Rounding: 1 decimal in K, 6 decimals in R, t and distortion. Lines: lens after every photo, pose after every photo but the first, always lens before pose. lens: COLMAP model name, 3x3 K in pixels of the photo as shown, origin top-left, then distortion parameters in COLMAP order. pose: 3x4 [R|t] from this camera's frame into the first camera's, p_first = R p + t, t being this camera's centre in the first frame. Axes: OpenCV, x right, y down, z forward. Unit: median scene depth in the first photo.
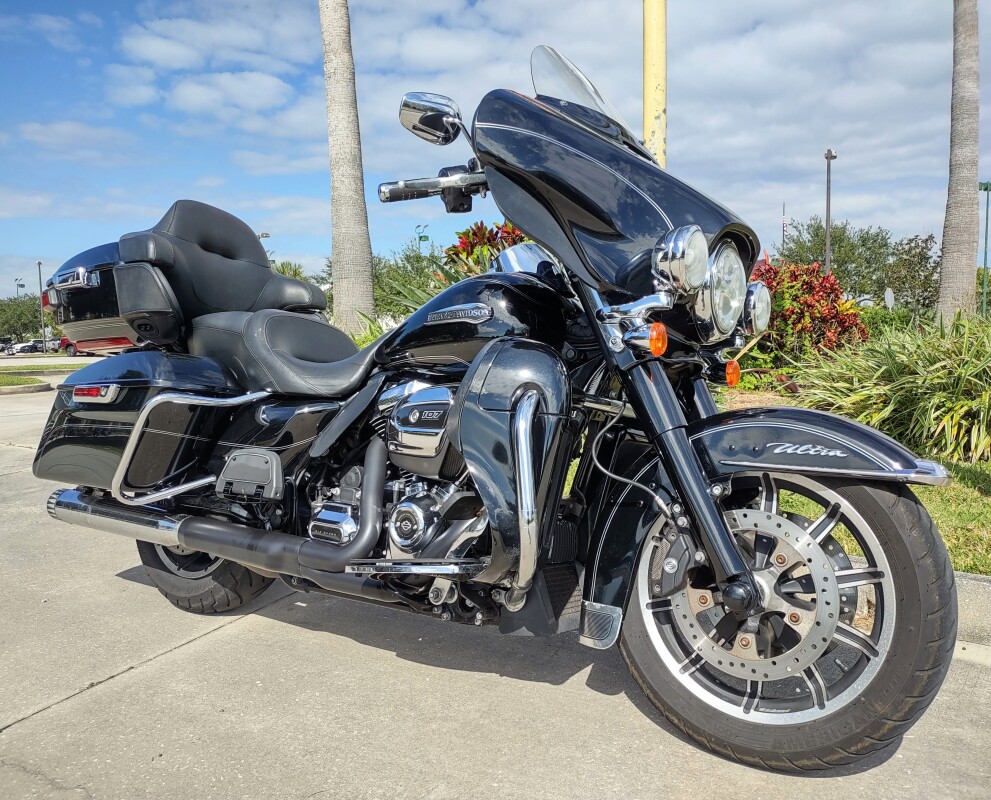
lens RADIAL K [[806.4, 0, 496.8], [0, 806.4, 402.6], [0, 0, 1]] dist [0.035308, -0.031868]
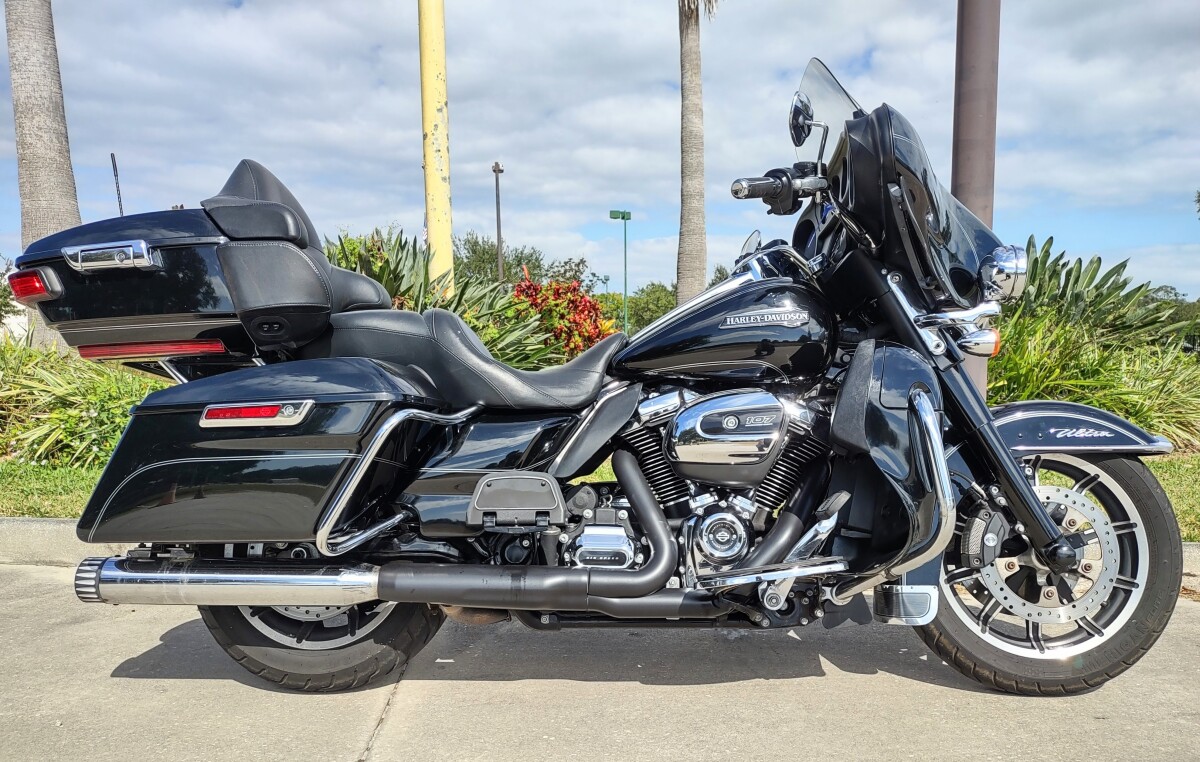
lens RADIAL K [[899.4, 0, 618.4], [0, 899.4, 464.0], [0, 0, 1]] dist [0.008576, -0.003088]
pose [[0.858061, -0.057083, 0.510366, -0.858414], [0.039041, 0.998178, 0.046005, 0.013223], [-0.512062, -0.019550, 0.858726, 0.164756]]
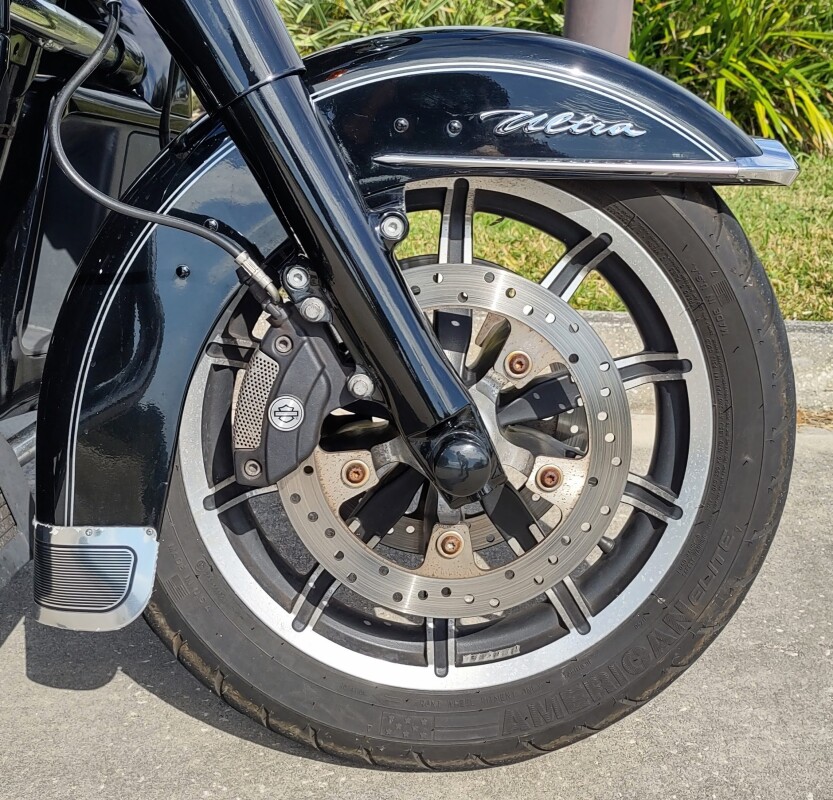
lens RADIAL K [[1091.8, 0, 467.7], [0, 1091.8, 342.0], [0, 0, 1]] dist [0.053620, 0.000000]
pose [[0.781319, -0.144538, 0.607165, -0.048961], [-0.005352, 0.971228, 0.238090, 0.028602], [-0.624109, -0.189274, 0.758065, 0.499590]]
